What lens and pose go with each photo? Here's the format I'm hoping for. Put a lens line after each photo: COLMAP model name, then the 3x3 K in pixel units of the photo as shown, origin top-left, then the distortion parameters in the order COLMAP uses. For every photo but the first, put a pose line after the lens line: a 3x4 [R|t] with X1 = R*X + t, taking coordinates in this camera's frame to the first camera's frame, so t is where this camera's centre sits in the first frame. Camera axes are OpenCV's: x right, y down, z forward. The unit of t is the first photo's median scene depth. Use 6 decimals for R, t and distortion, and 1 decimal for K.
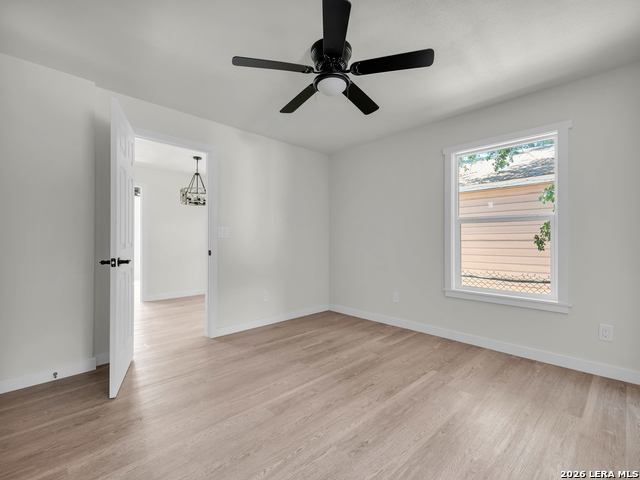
lens RADIAL K [[257.5, 0, 320.0], [0, 257.5, 239.6], [0, 0, 1]] dist [-0.000643, 0.000057]
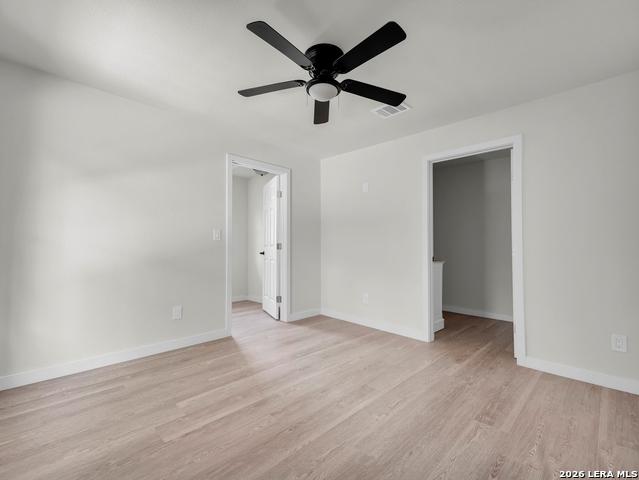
lens RADIAL K [[257.0, 0, 320.3], [0, 257.0, 243.1], [0, 0, 1]] dist [-0.000643, 0.000057]
pose [[-0.999553, -0.006975, -0.029065, 0.080495], [-0.006443, 0.999811, -0.018353, 0.014154], [0.029188, -0.018158, -0.999409, 1.964774]]
